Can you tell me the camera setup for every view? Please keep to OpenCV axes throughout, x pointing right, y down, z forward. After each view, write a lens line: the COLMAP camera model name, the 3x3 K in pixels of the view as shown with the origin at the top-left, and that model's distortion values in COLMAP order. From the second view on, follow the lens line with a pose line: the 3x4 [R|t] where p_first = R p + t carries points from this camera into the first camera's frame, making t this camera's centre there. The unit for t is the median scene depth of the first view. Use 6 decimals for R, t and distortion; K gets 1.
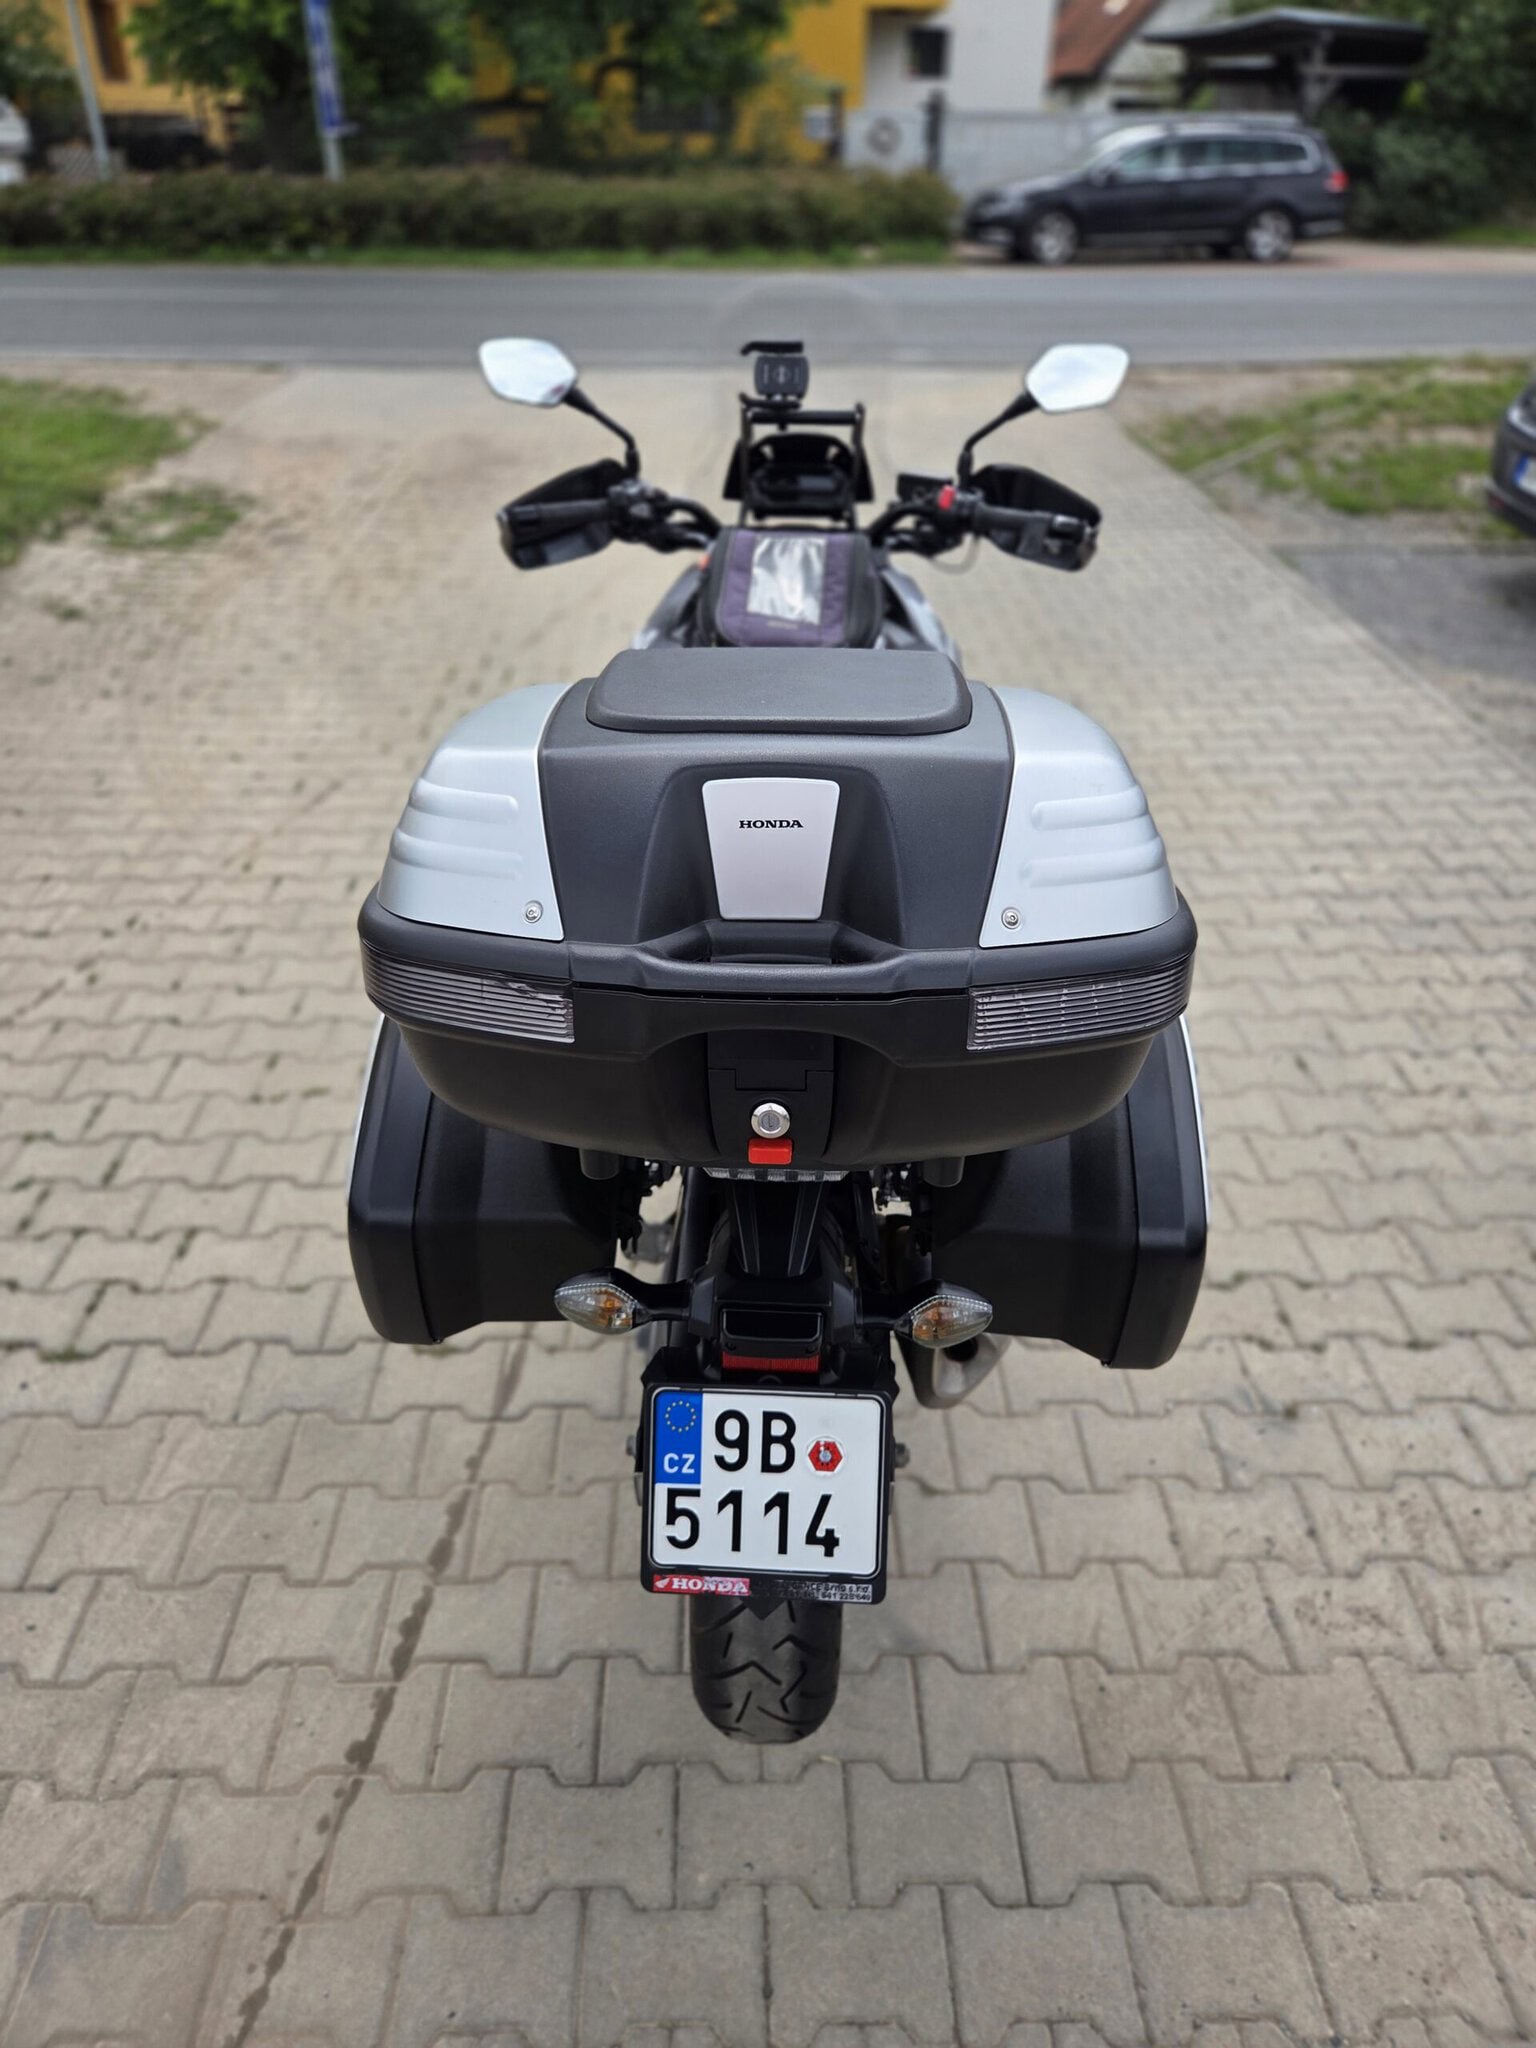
lens RADIAL K [[1360.0, 0, 762.8], [0, 1360.0, 1031.1], [0, 0, 1]] dist [0.064167, -0.054759]
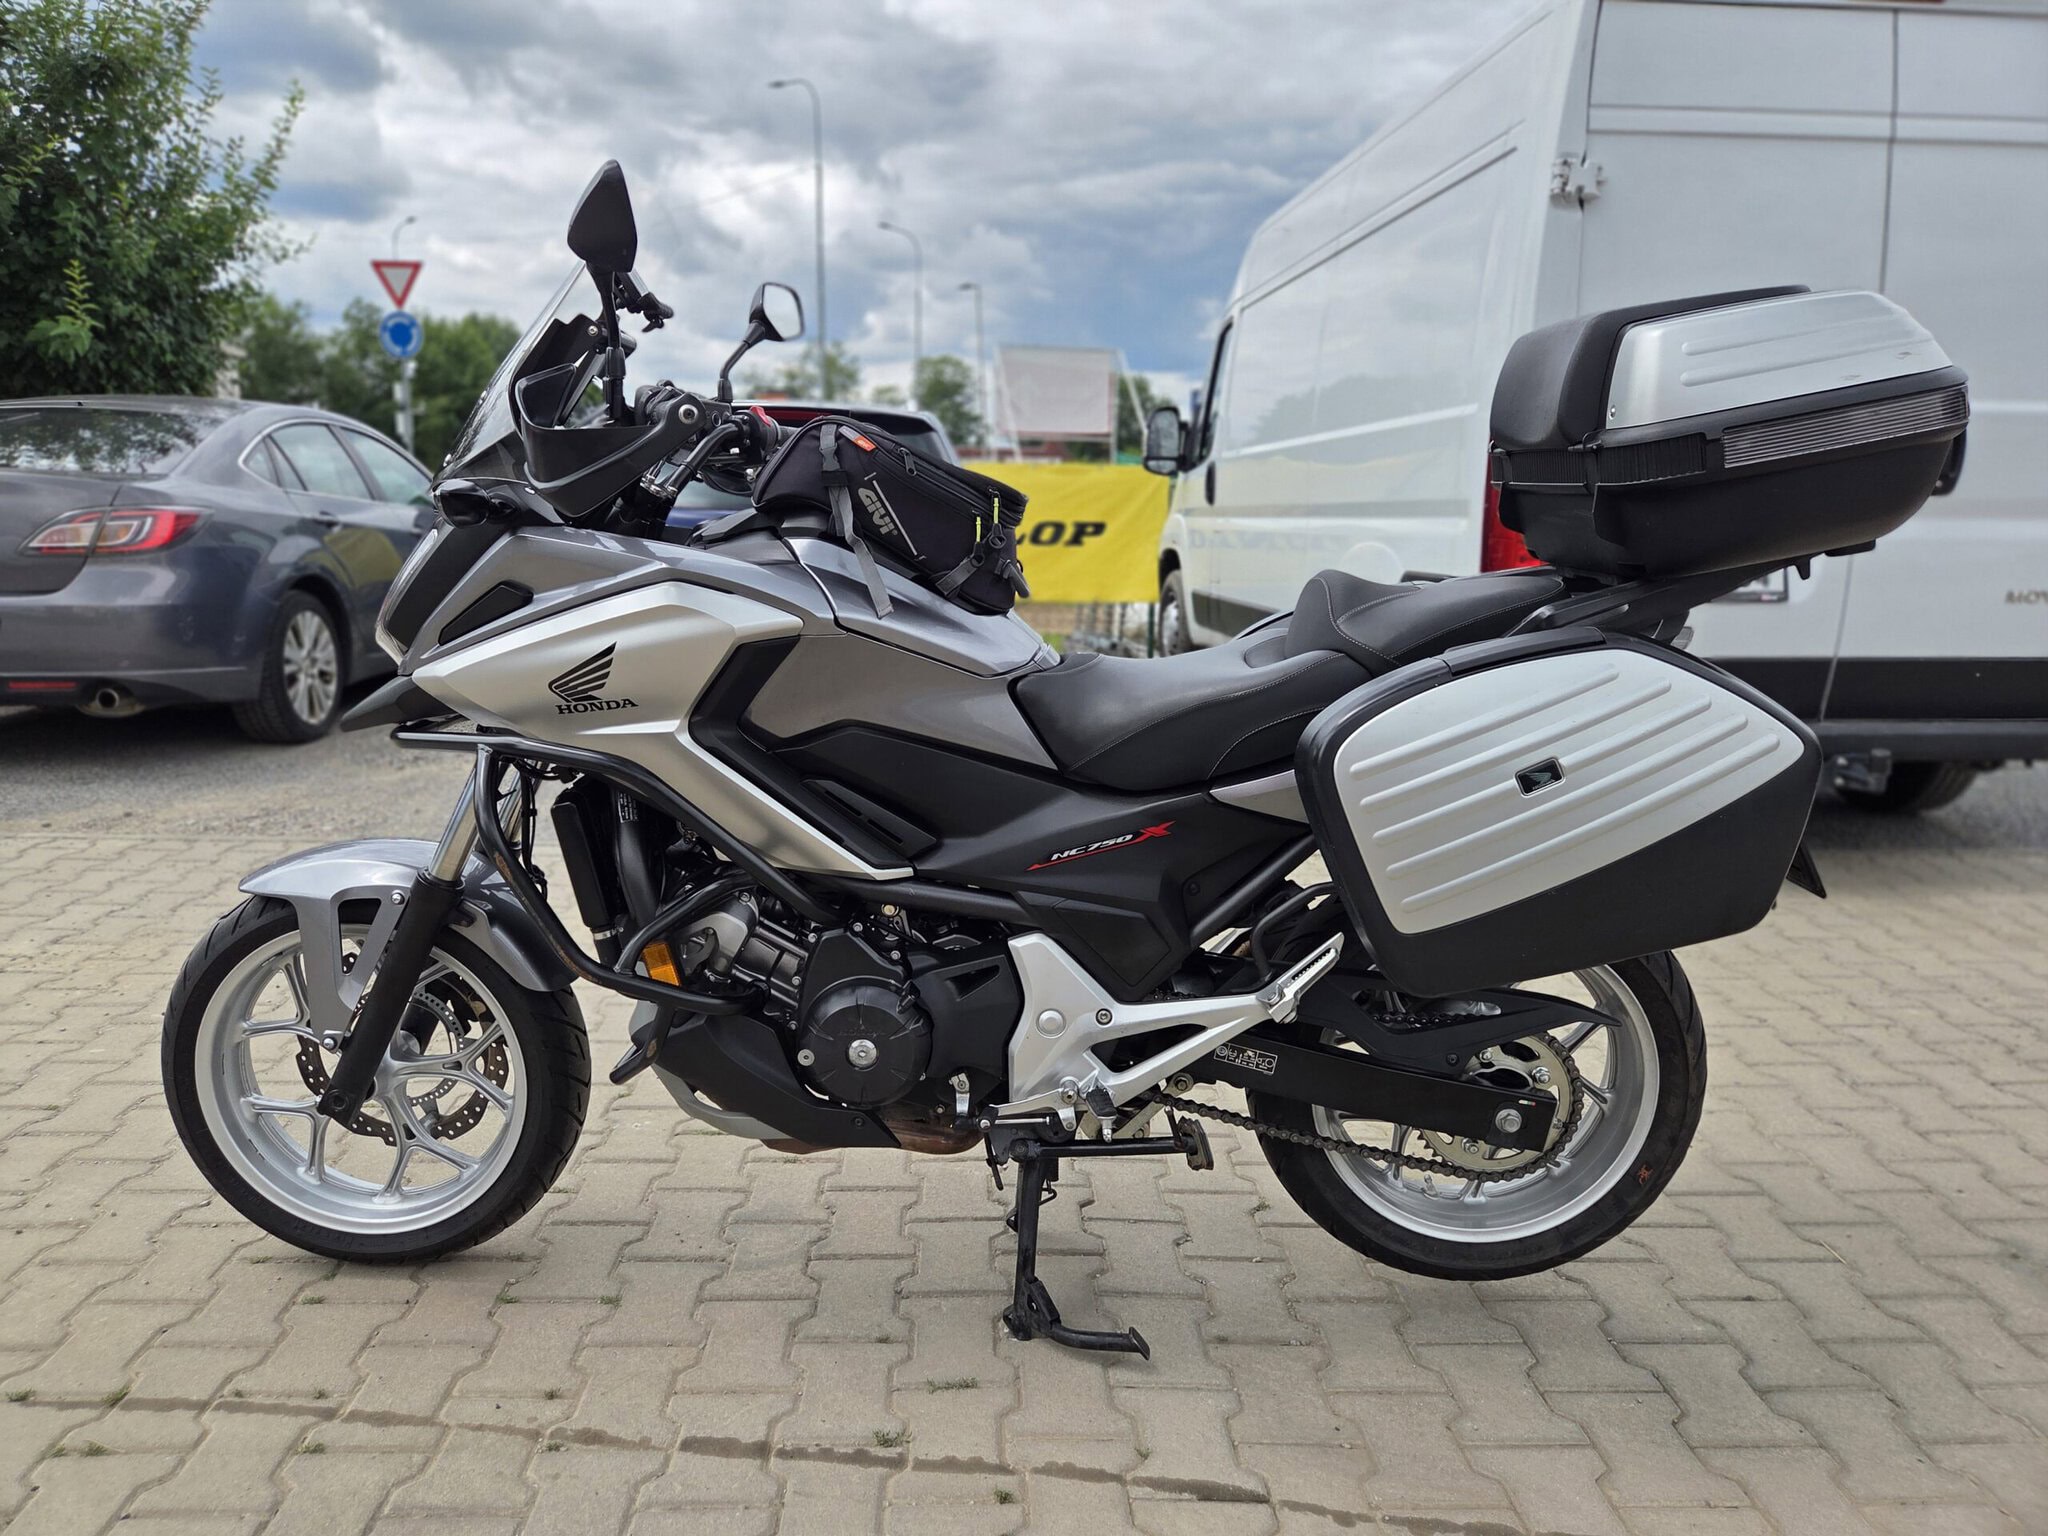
lens RADIAL K [[1363.4, 0, 992.0], [0, 1363.4, 794.3], [0, 0, 1]] dist [0.069750, -0.049963]
pose [[-0.004424, -0.225561, 0.974219, -1.111124], [0.539530, 0.819726, 0.192241, -0.335967], [-0.841954, 0.526471, 0.118071, 1.114799]]
